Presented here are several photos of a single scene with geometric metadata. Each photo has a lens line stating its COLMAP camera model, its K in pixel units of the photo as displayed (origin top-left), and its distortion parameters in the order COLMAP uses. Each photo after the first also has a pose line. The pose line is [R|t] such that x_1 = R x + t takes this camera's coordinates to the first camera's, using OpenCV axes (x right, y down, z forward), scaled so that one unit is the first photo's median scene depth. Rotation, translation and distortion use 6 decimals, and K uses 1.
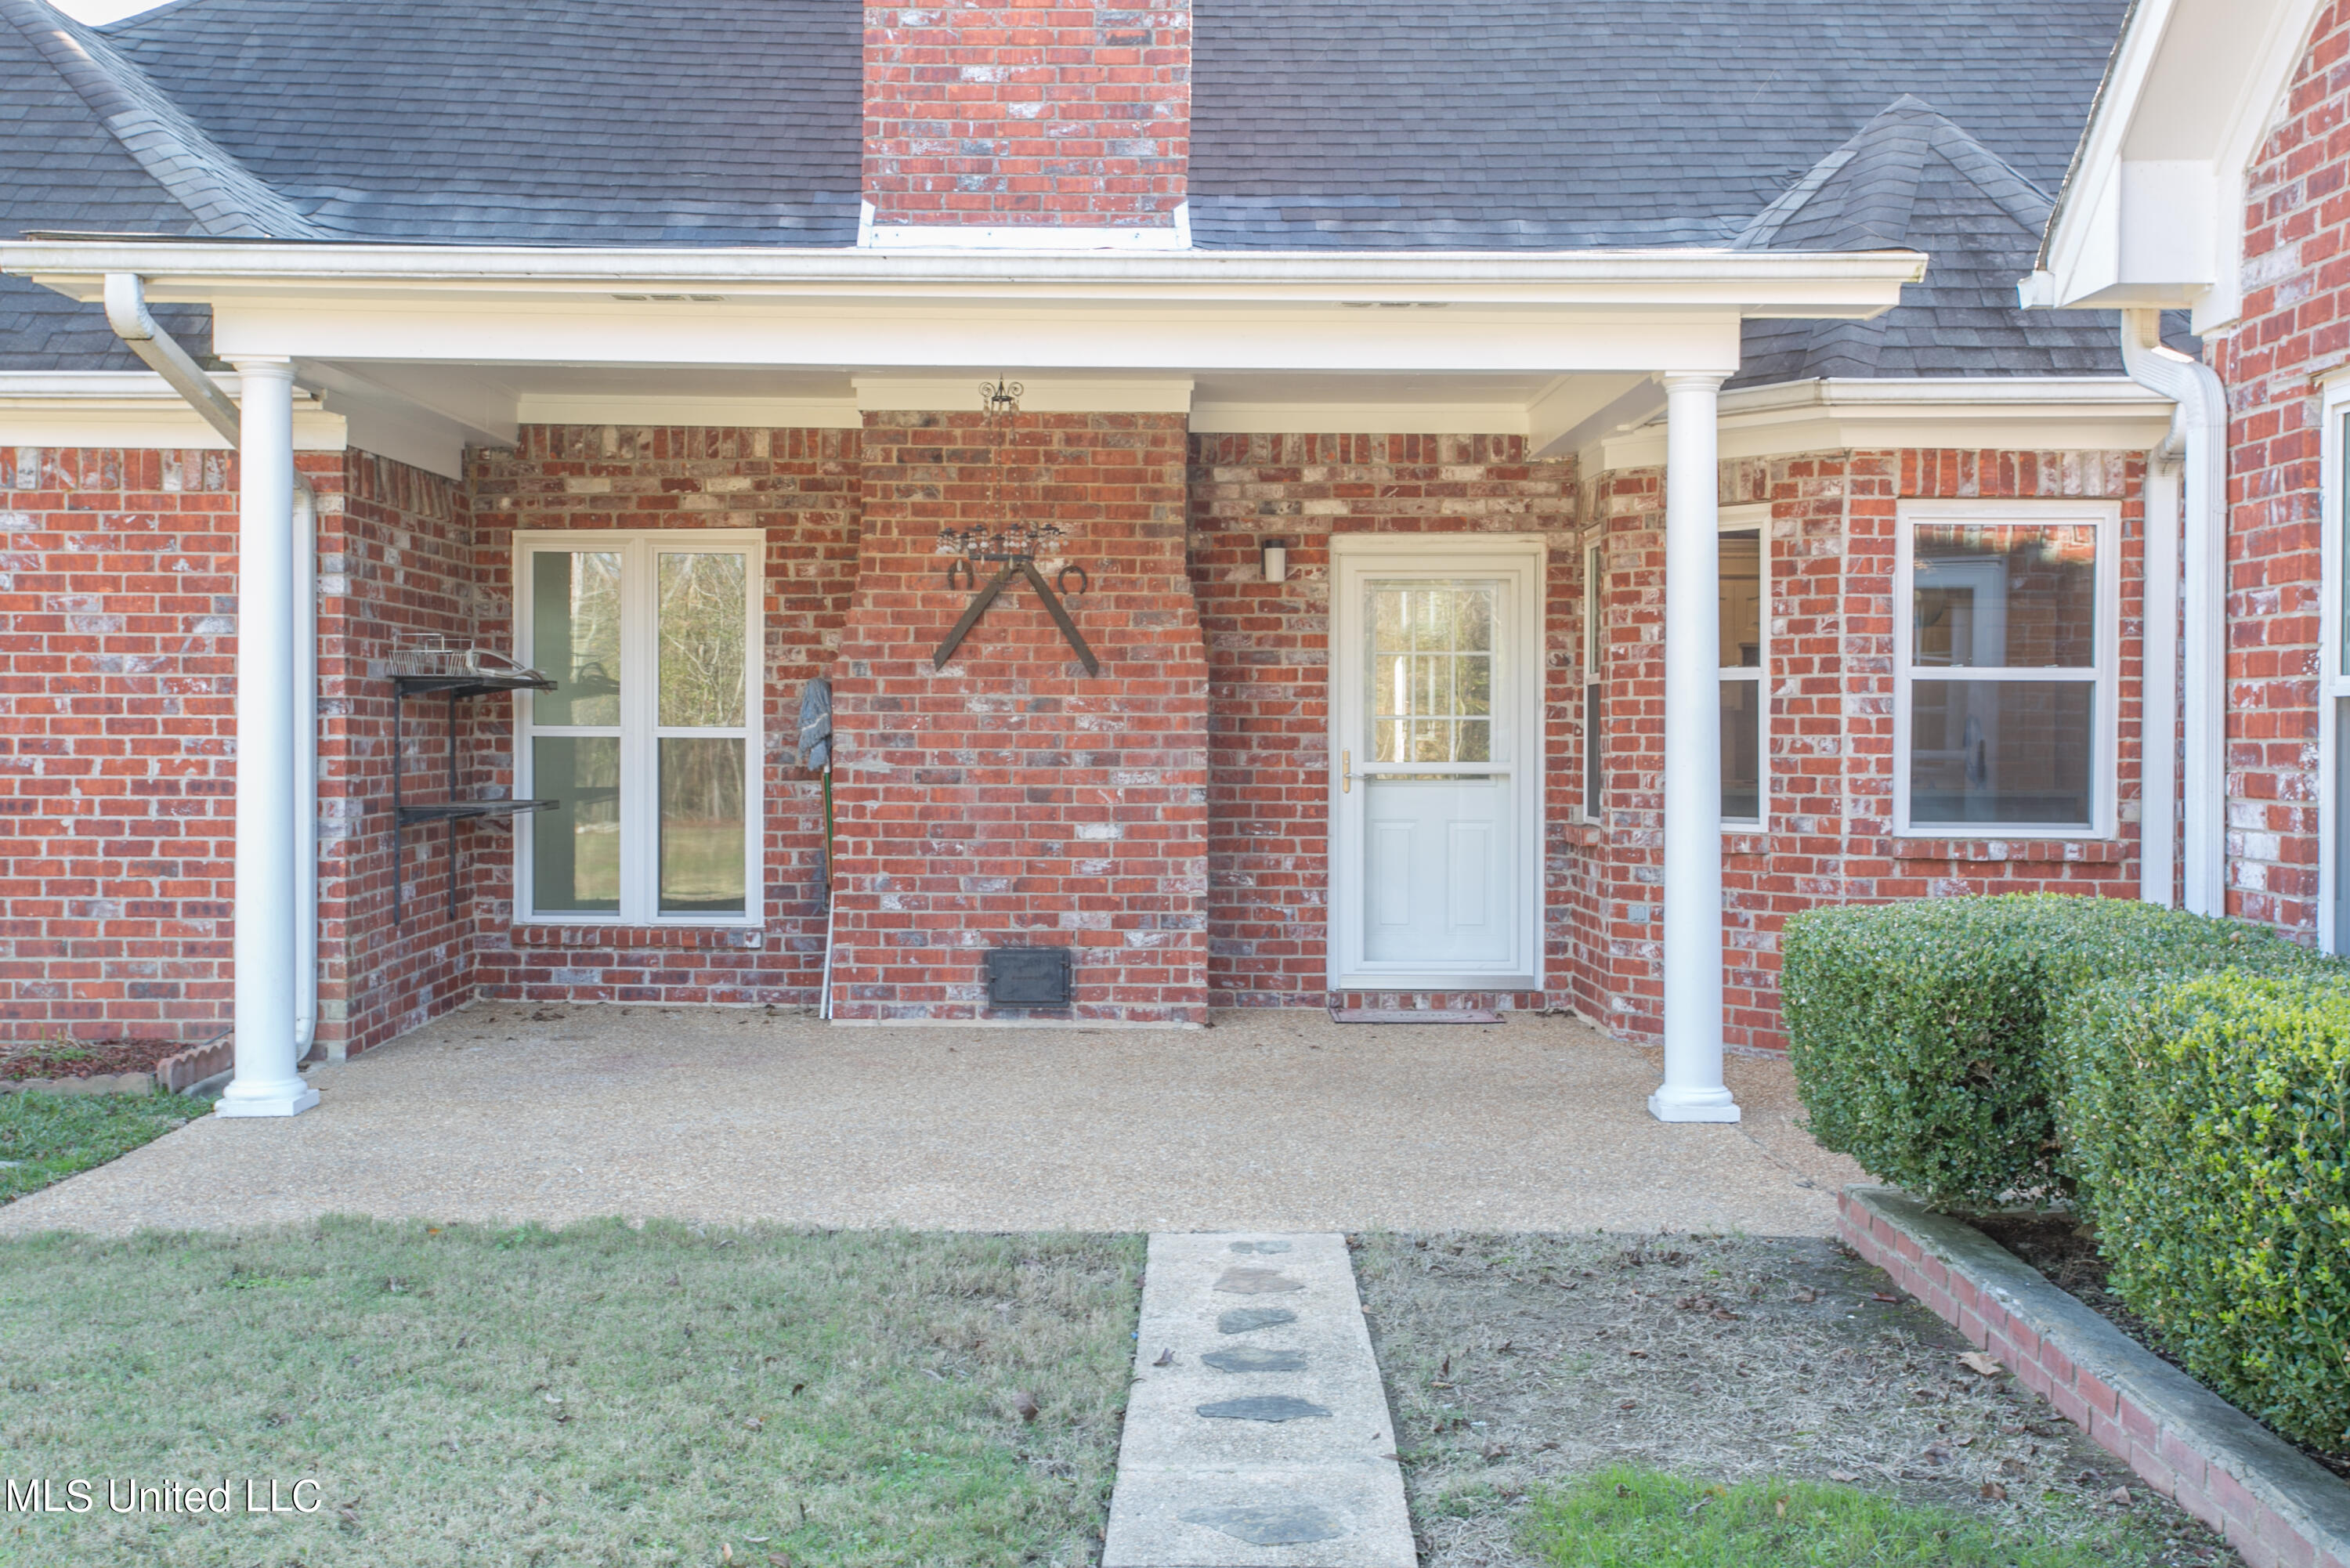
lens RADIAL K [[2565.0, 0, 1175.0], [0, 2565.0, 784.0], [0, 0, 1]] dist [0.000617, 0.003668]
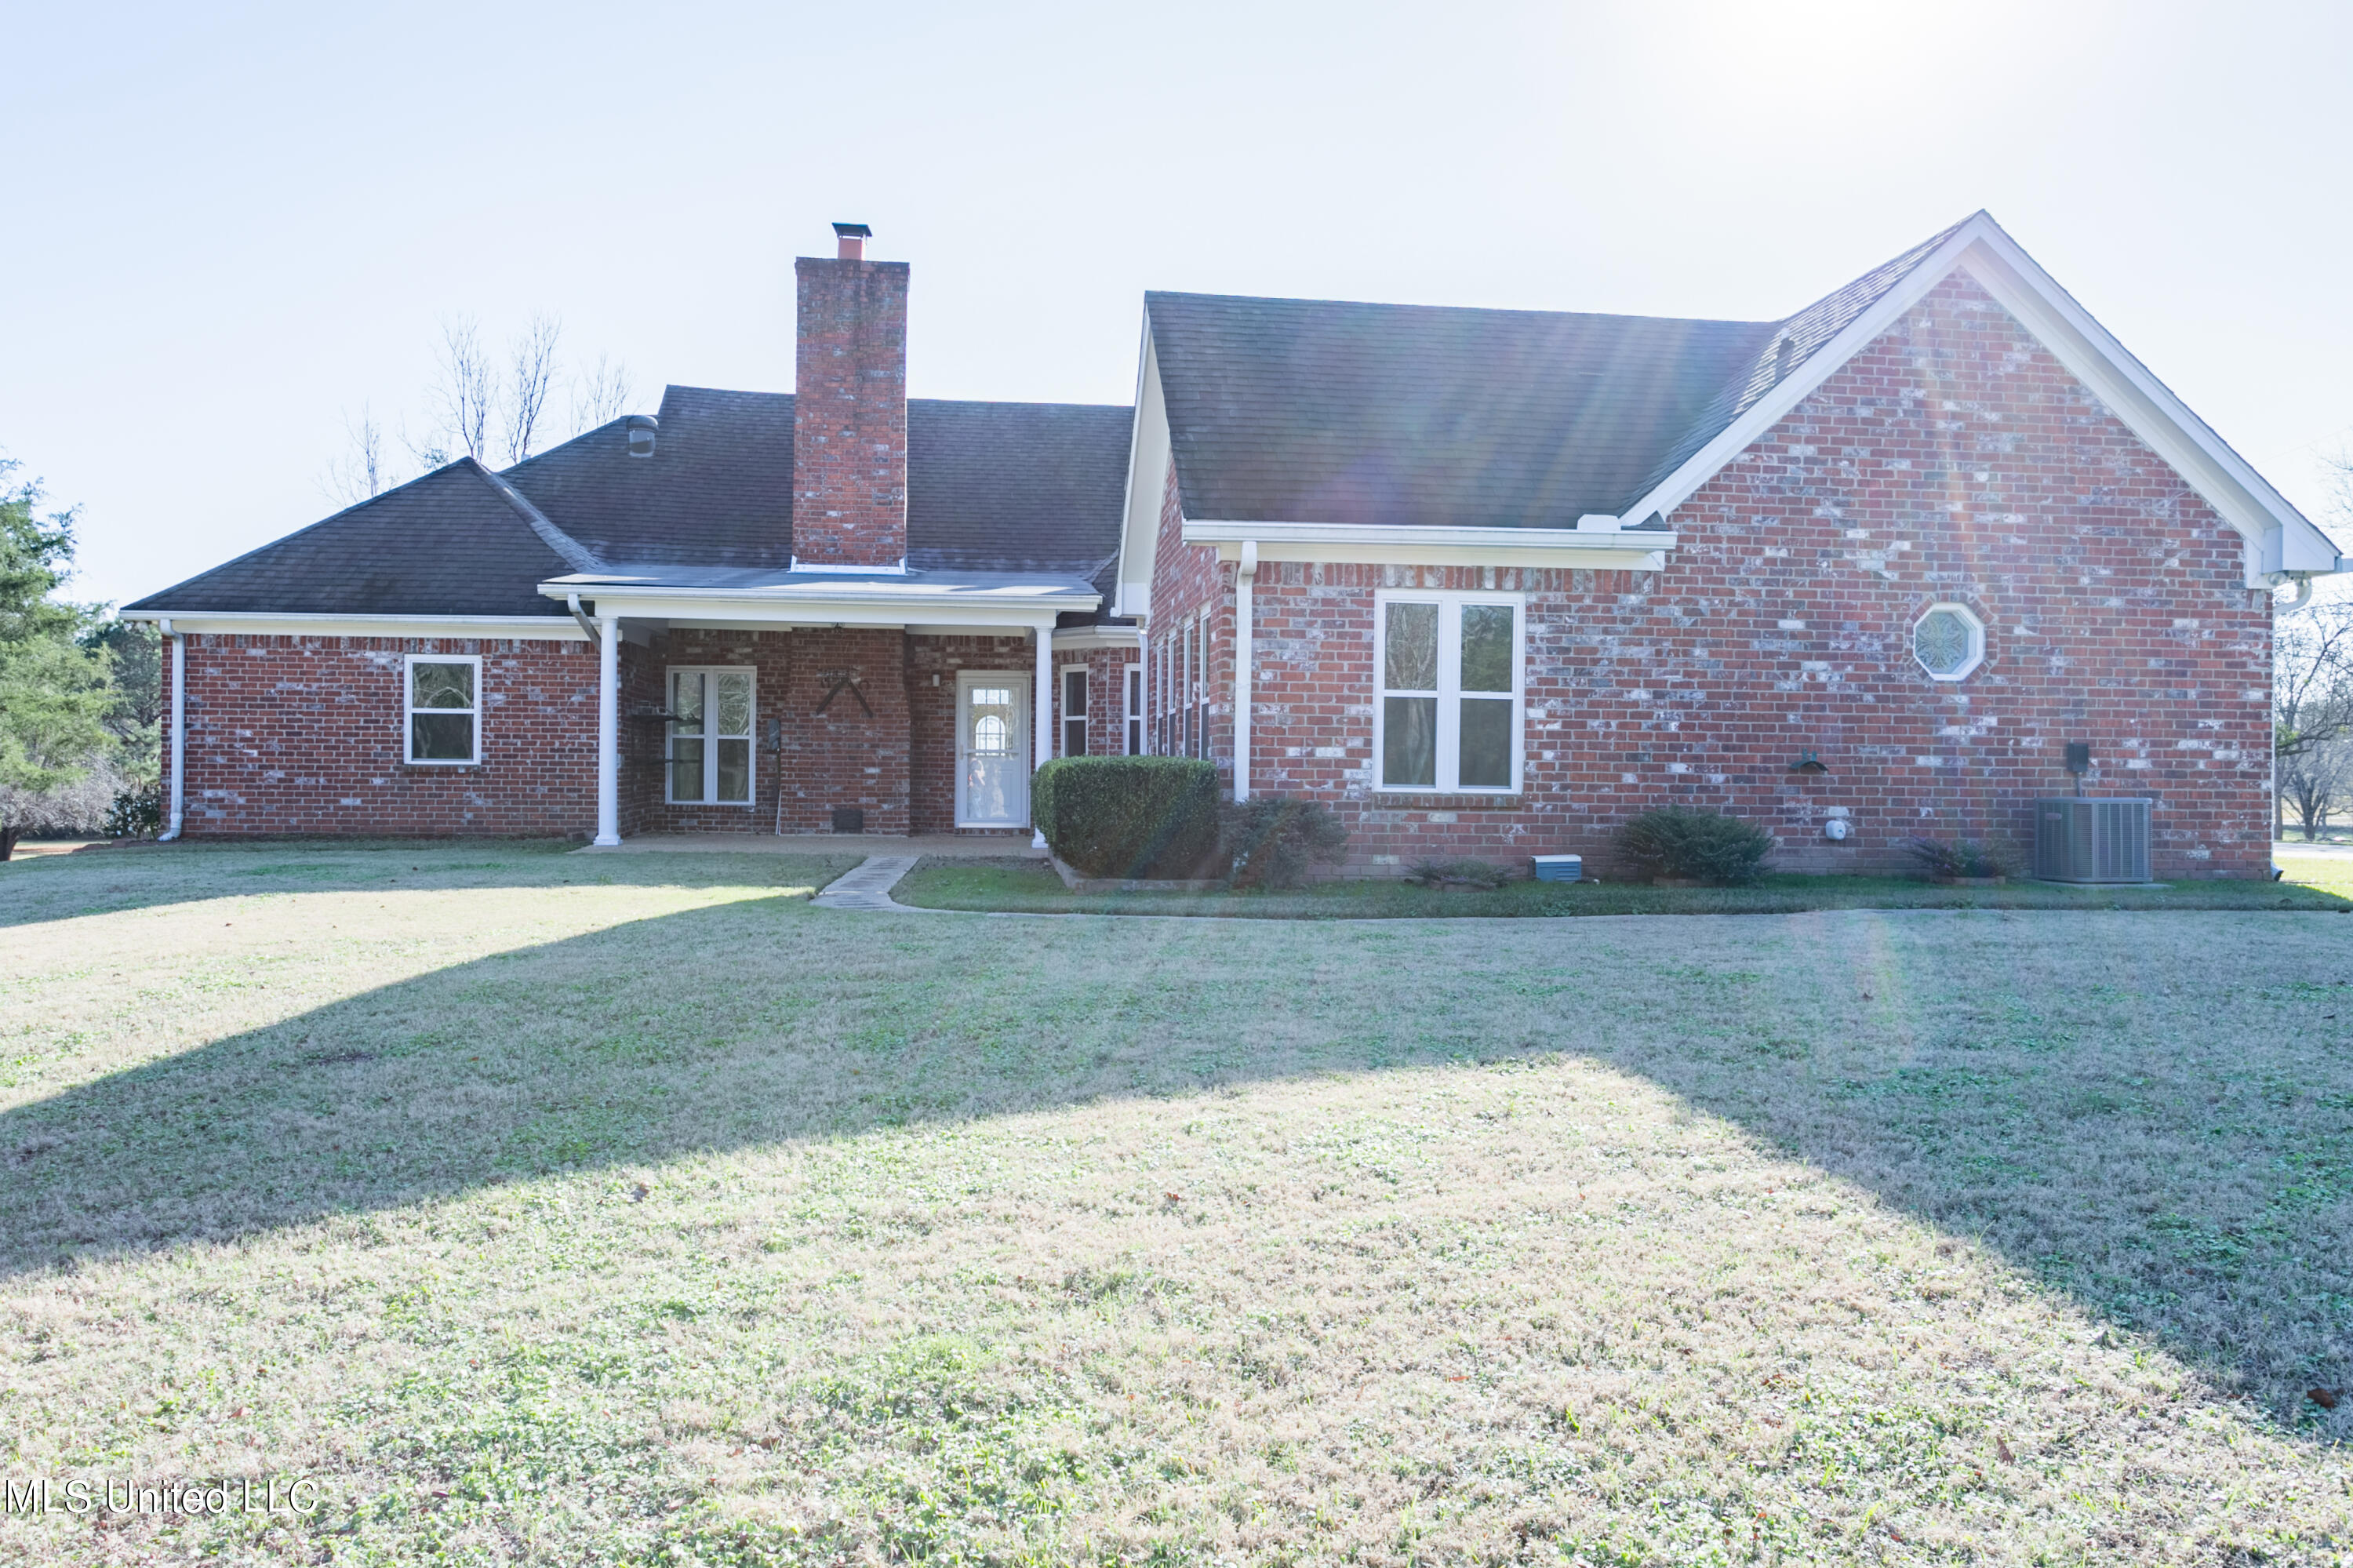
lens RADIAL K [[1656.8, 0, 1176.5], [0, 1656.8, 784.0], [0, 0, 1]] dist [-0.021211, -0.000993]
pose [[0.993612, 0.003940, 0.112784, 0.104581], [-0.002187, 0.999875, -0.015662, 0.064270], [-0.112832, 0.015315, 0.993496, -0.945820]]
